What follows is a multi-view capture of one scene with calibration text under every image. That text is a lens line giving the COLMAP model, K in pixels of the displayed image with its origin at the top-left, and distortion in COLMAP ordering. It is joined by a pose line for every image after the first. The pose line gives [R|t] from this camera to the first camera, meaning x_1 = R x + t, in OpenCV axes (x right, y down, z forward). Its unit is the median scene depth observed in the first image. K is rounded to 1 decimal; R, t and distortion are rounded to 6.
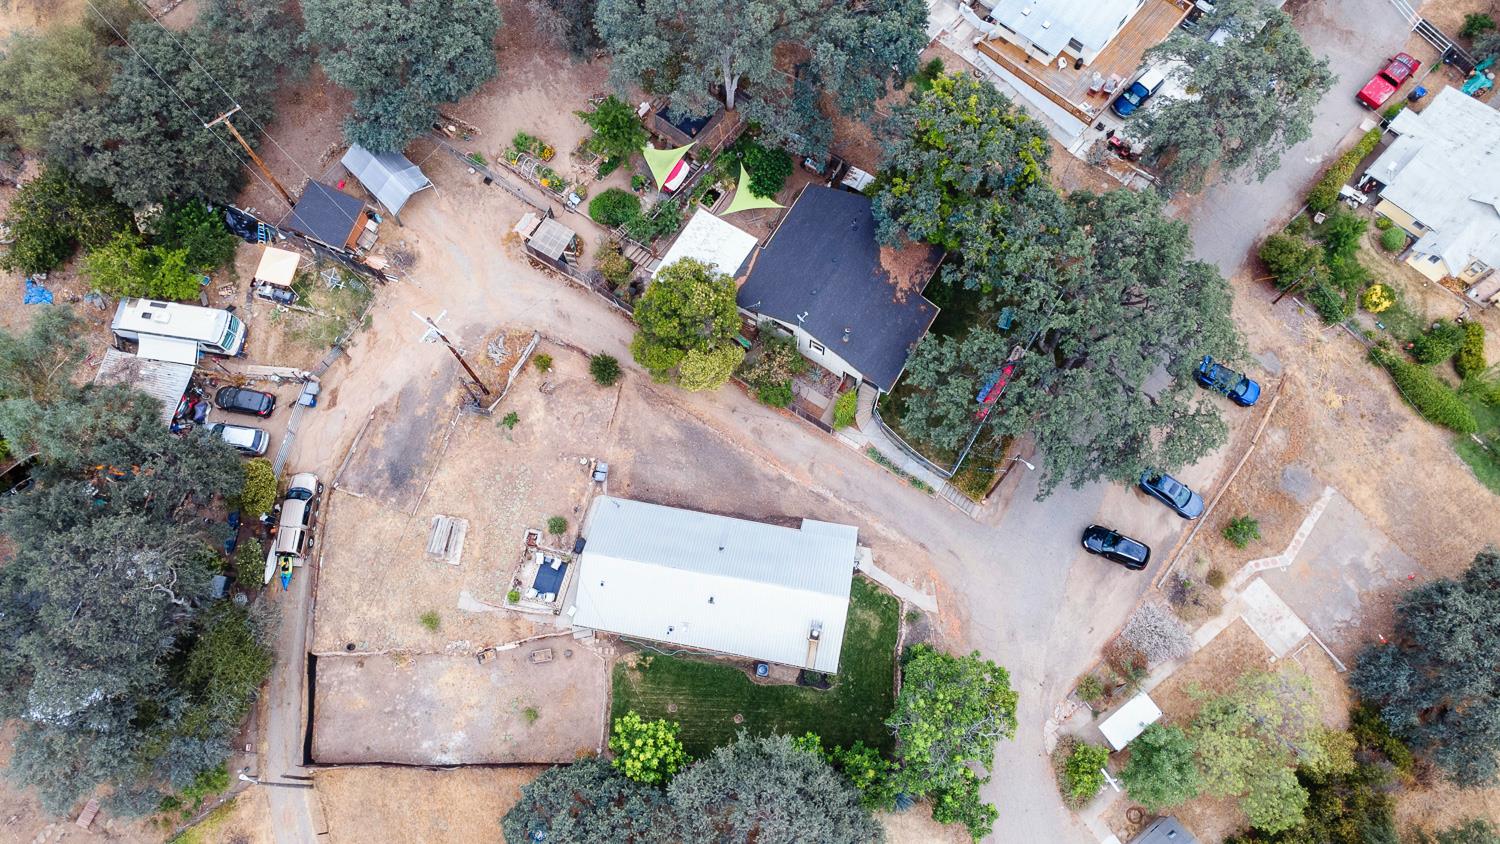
lens RADIAL K [[1102.3, 0, 744.1], [0, 1102.3, 417.3], [0, 0, 1]] dist [0.026778, 0.023723]
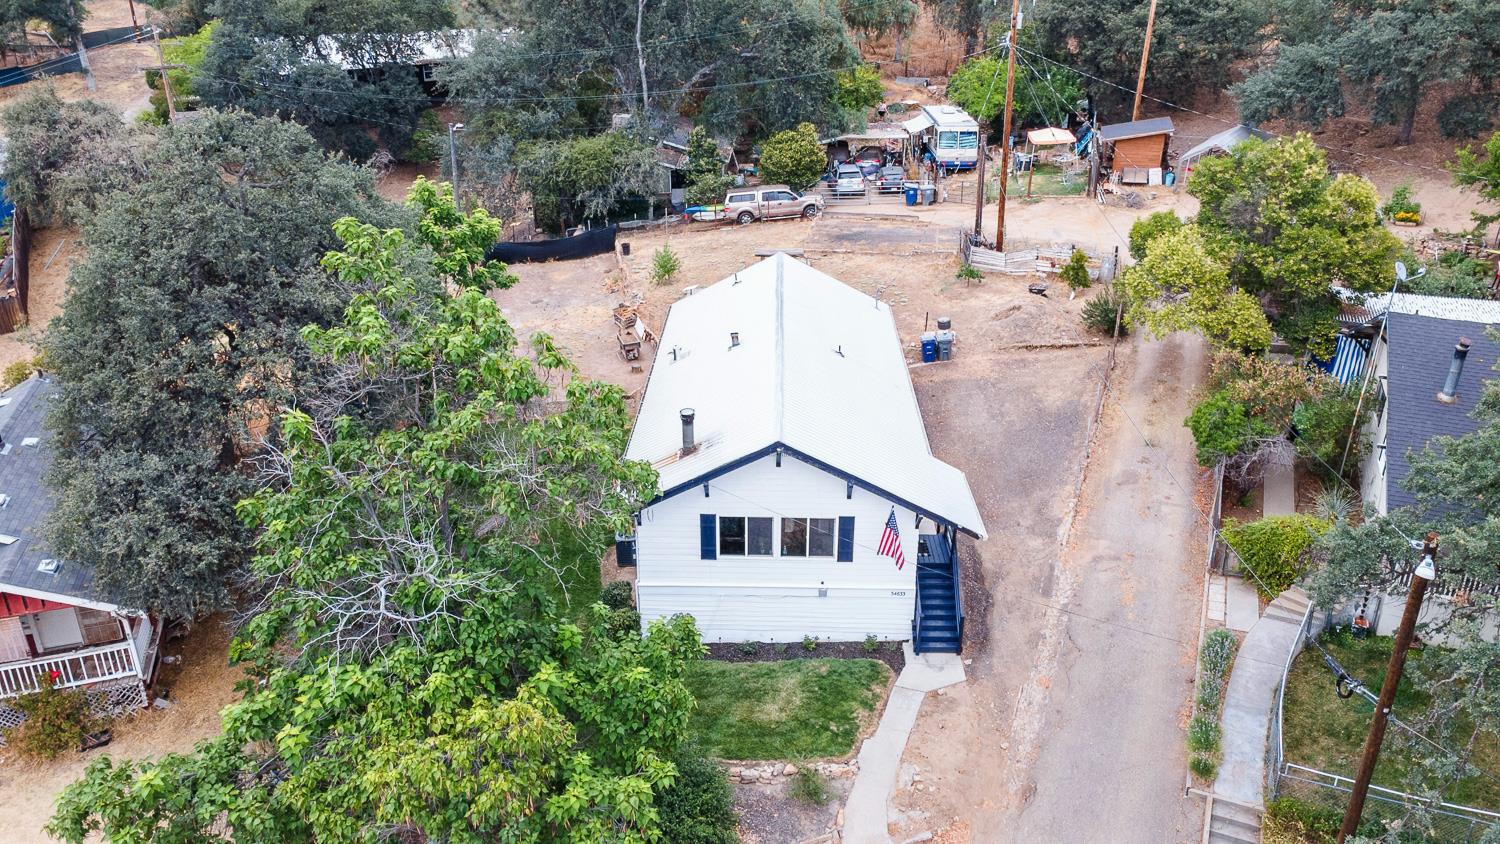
lens RADIAL K [[1102.3, 0, 751.9], [0, 1102.3, 422.6], [0, 0, 1]] dist [0.026778, 0.023723]
pose [[0.154587, 0.420297, -0.894121, 0.400990], [-0.935883, 0.352290, 0.003793, 0.154981], [0.316584, 0.836207, 0.447809, 0.737472]]
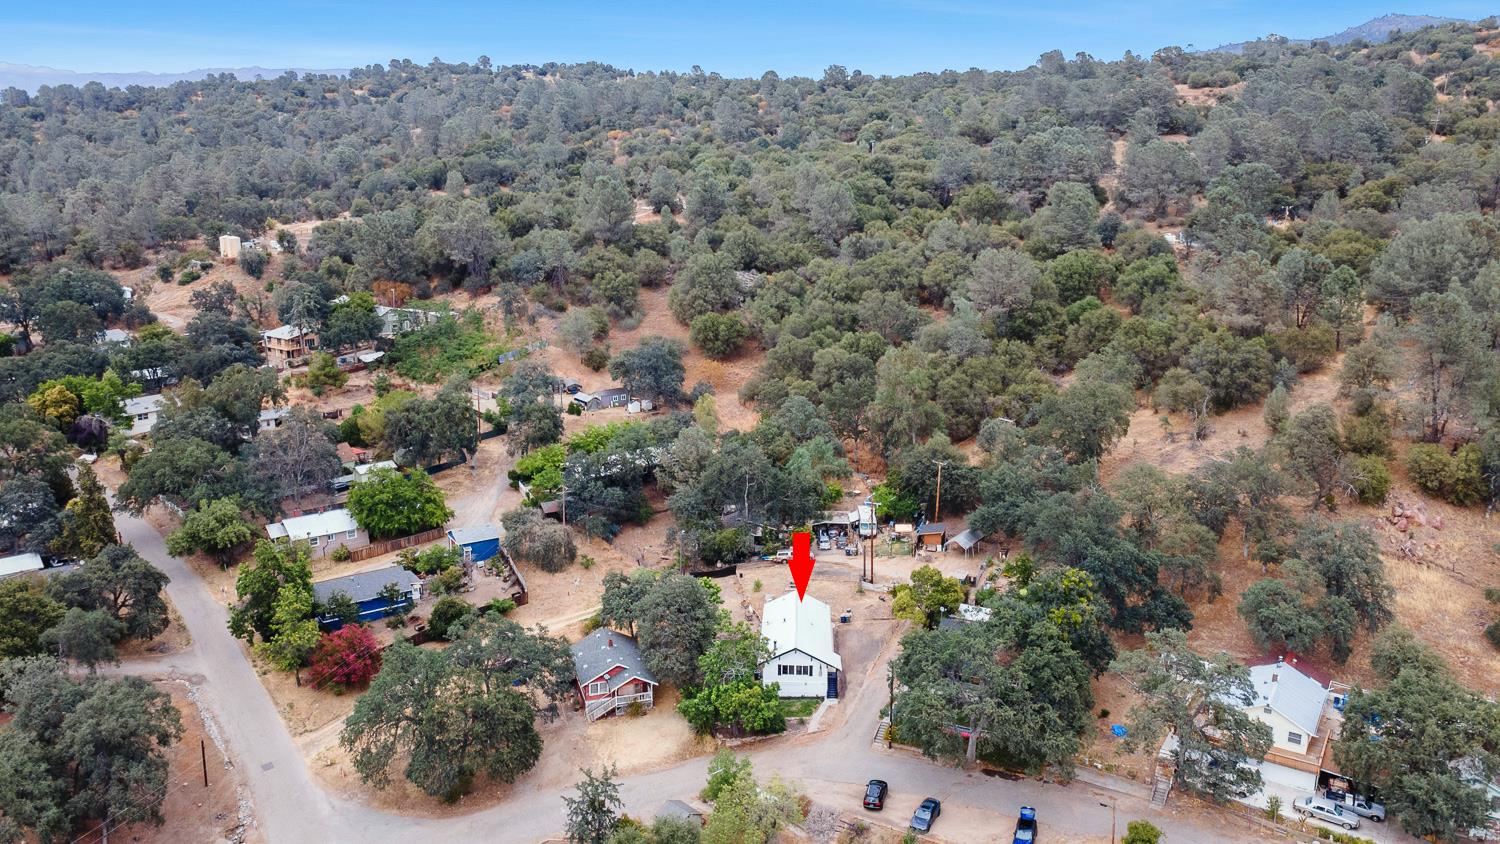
lens RADIAL K [[1102.3, 0, 747.5], [0, 1102.3, 421.8], [0, 0, 1]] dist [0.026778, 0.023723]
pose [[0.129566, 0.251589, -0.959122, 1.589192], [-0.939958, 0.339167, -0.038010, 0.166240], [0.315740, 0.906459, 0.280428, 0.104999]]
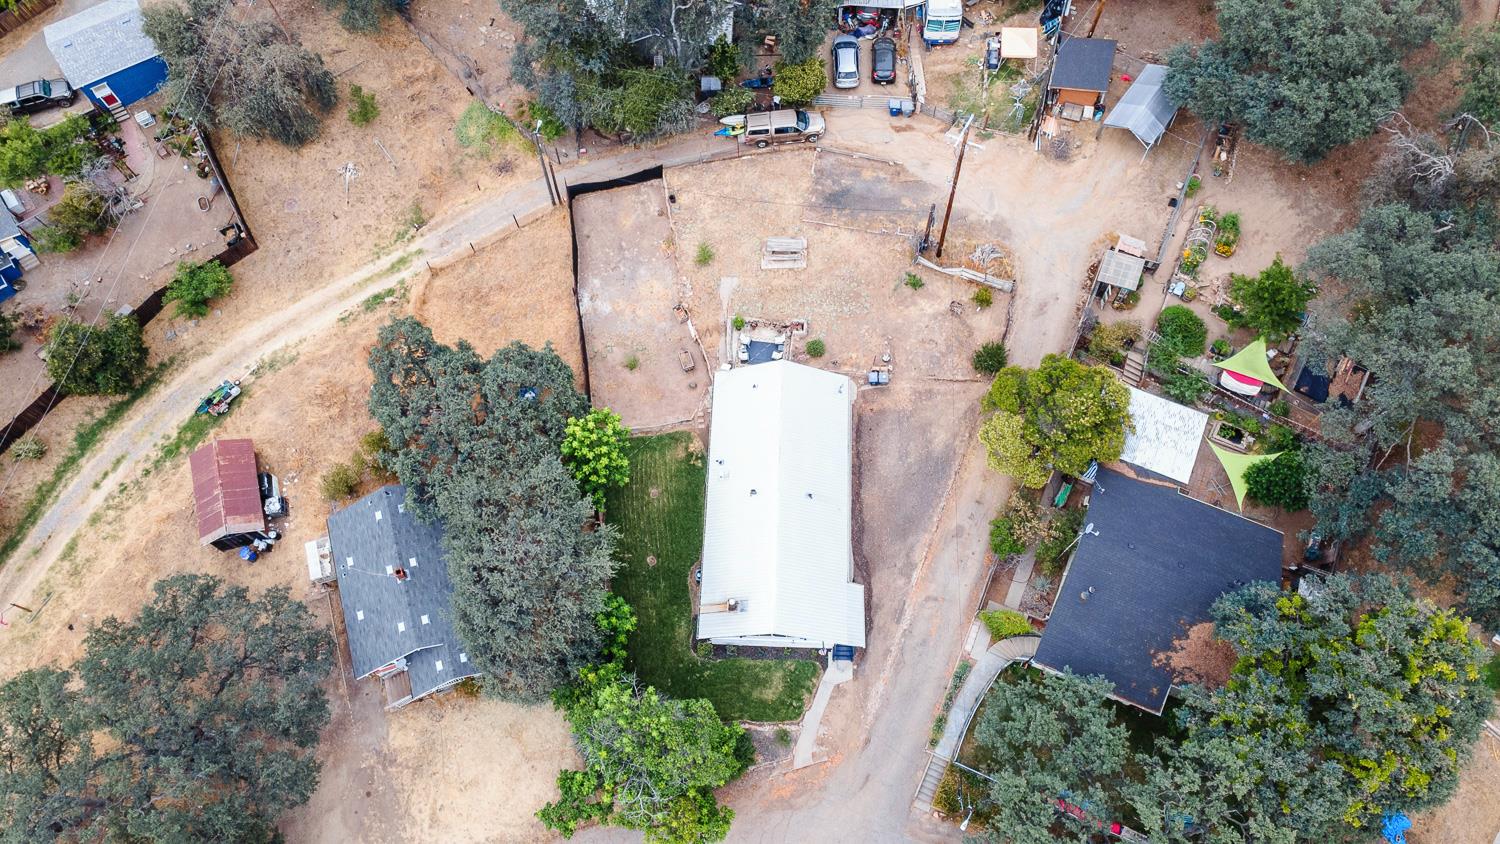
lens RADIAL K [[1102.3, 0, 747.7], [0, 1102.3, 416.3], [0, 0, 1]] dist [0.026778, 0.023723]
pose [[0.139874, 0.914946, -0.378563, 0.244025], [-0.933669, 0.249172, 0.257244, -0.080796], [0.329692, 0.317471, 0.889109, 0.126772]]
